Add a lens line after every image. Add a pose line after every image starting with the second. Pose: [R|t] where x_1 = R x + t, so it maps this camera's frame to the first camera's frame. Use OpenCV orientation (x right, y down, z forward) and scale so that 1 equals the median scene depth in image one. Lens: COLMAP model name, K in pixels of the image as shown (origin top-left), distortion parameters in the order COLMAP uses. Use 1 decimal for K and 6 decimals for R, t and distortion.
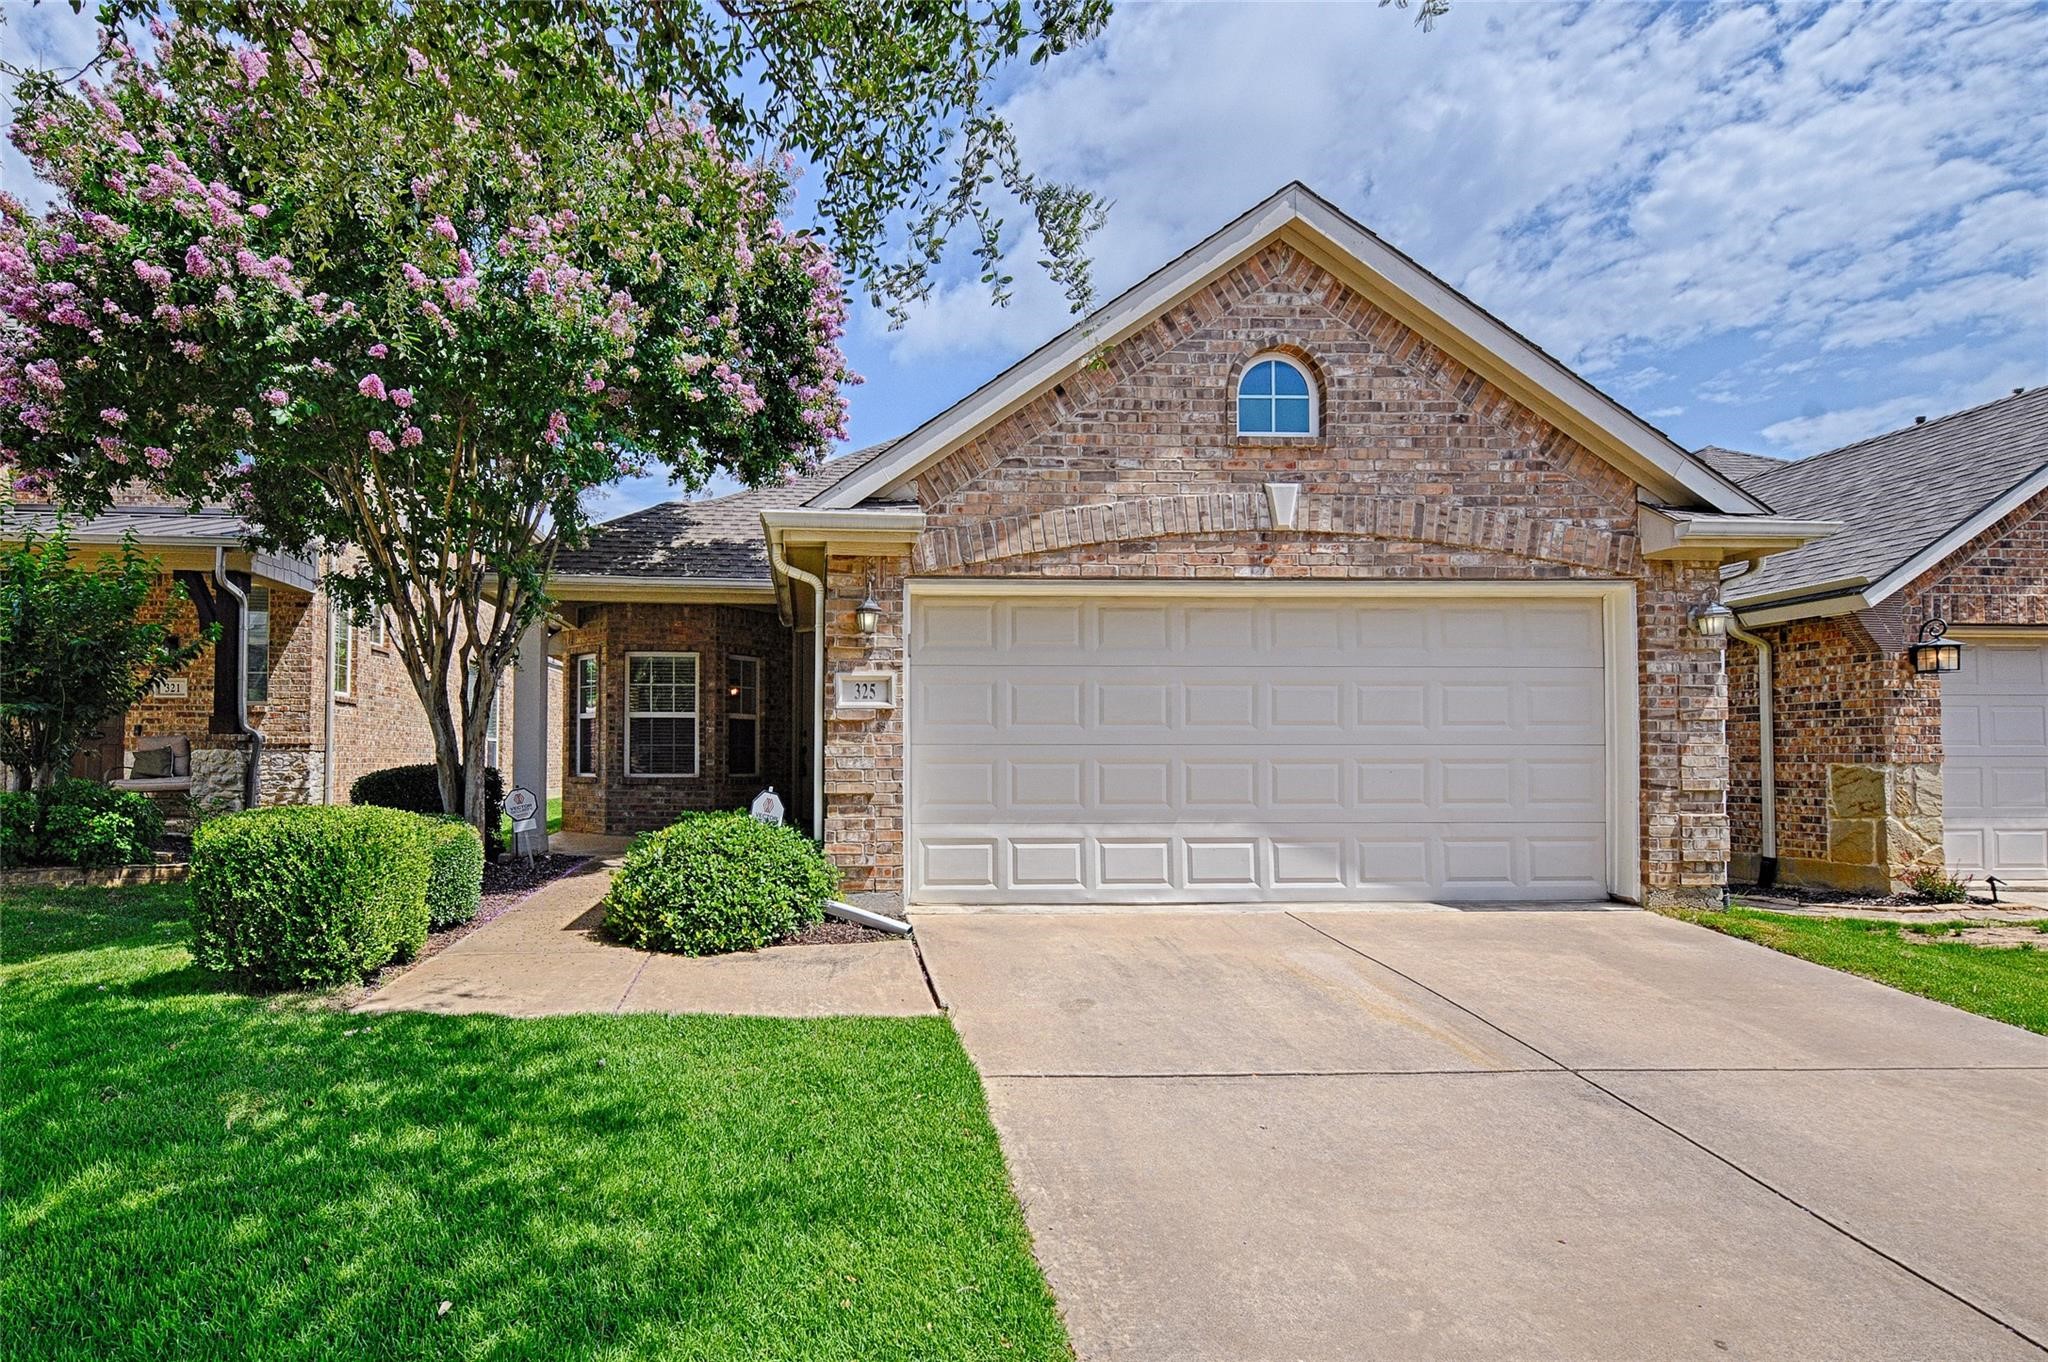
lens RADIAL K [[849.9, 0, 1024.0], [0, 849.9, 681.0], [0, 0, 1]] dist [0.019456, -0.006752]
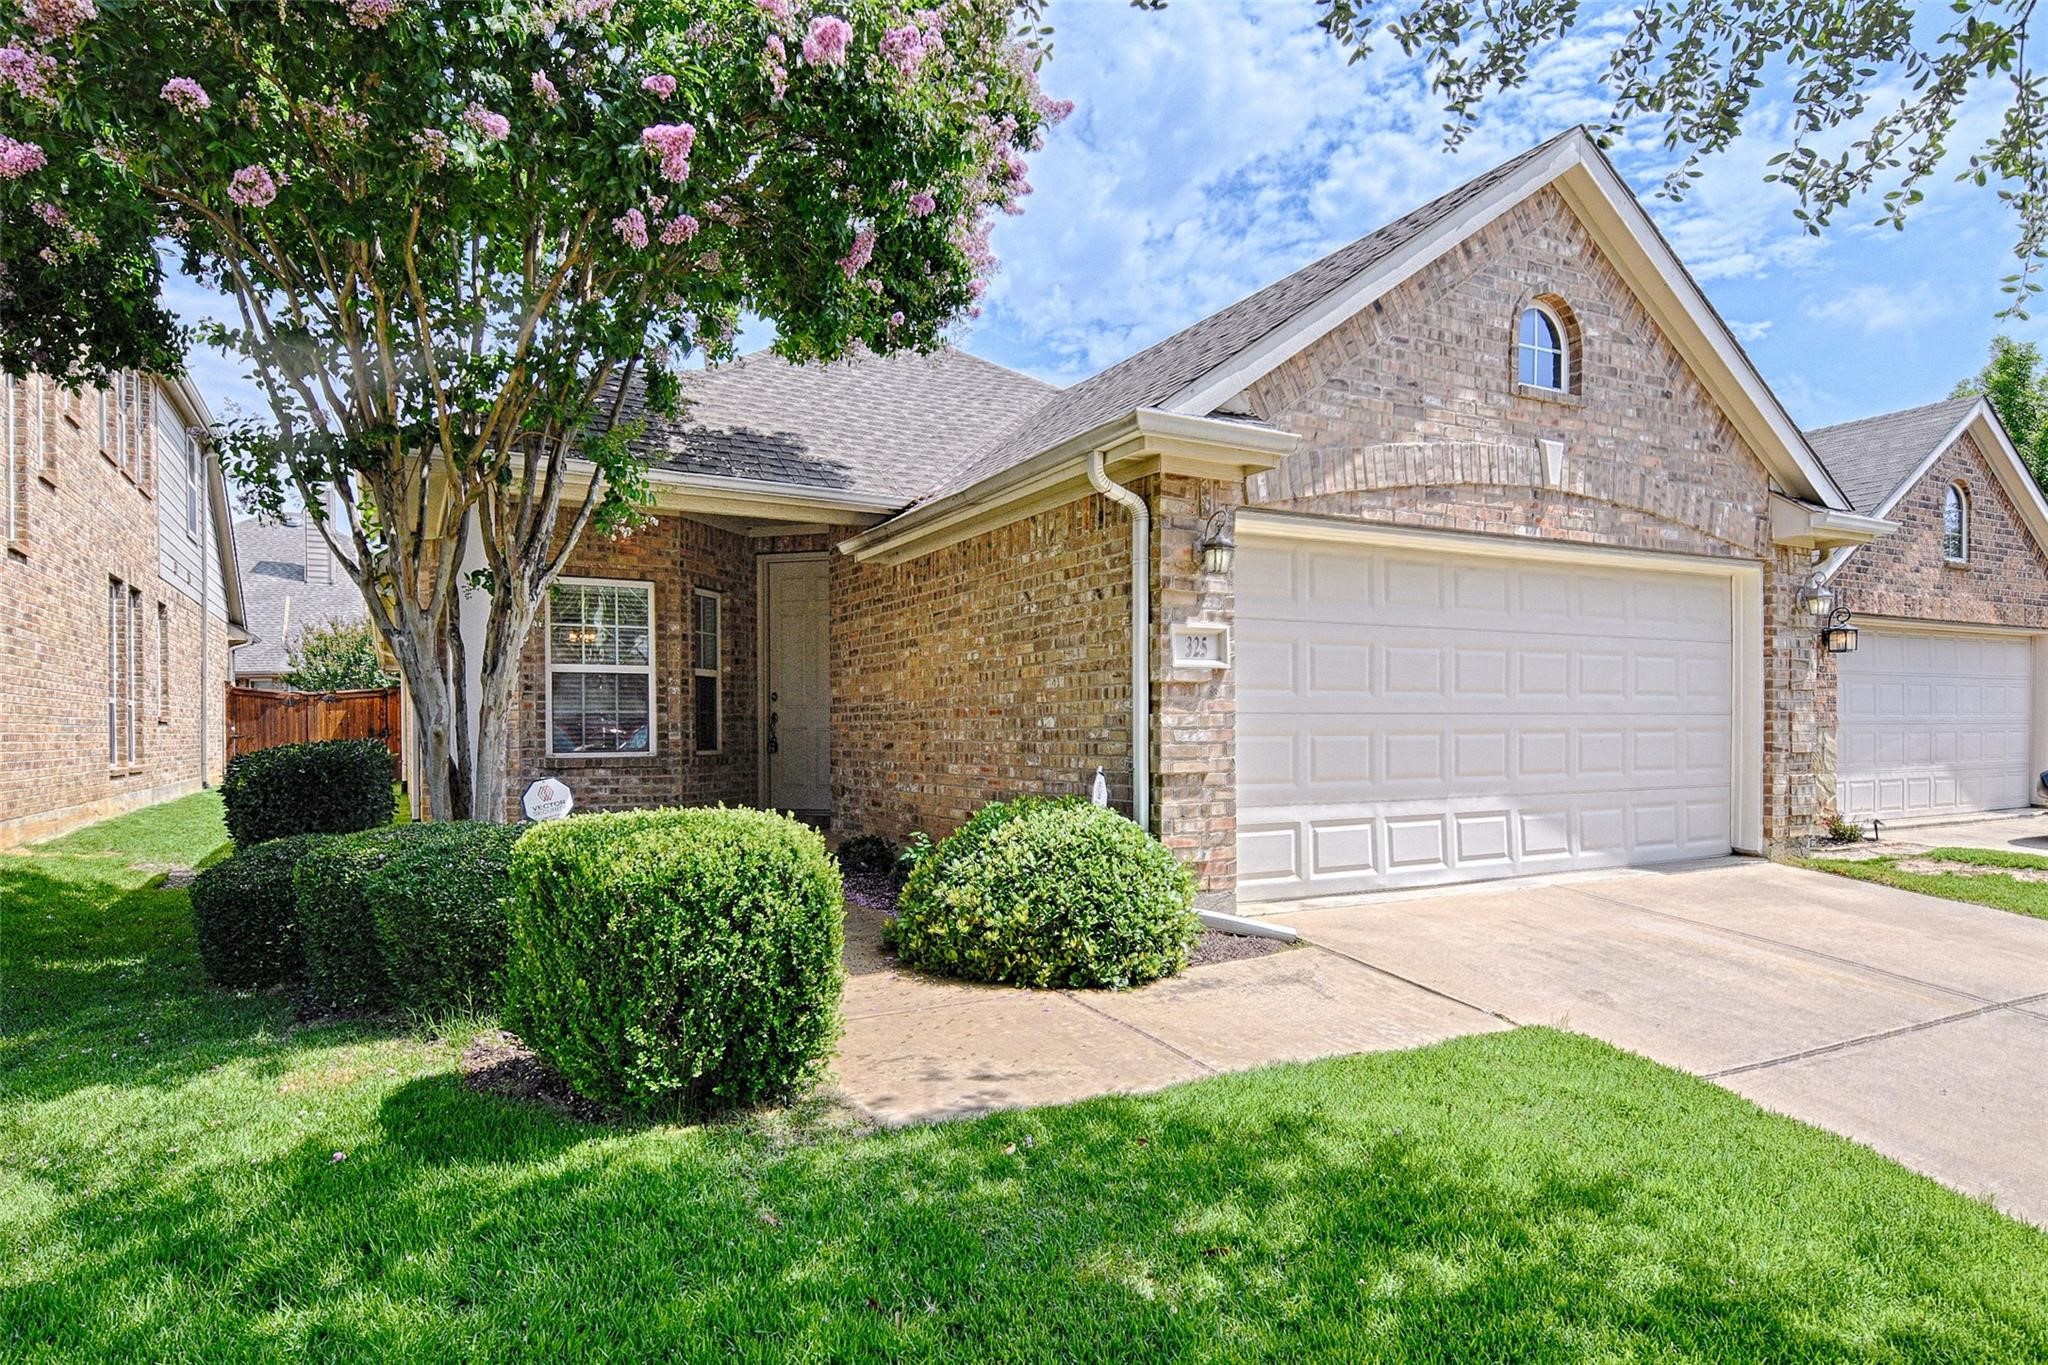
lens RADIAL K [[981.0, 0, 1023.6], [0, 981.0, 667.1], [0, 0, 1]] dist [0.014001, -0.000312]
pose [[0.925387, 0.017119, 0.378637, -0.659331], [-0.028909, 0.999257, 0.025473, 0.011539], [-0.377920, -0.034518, 0.925195, 0.190217]]
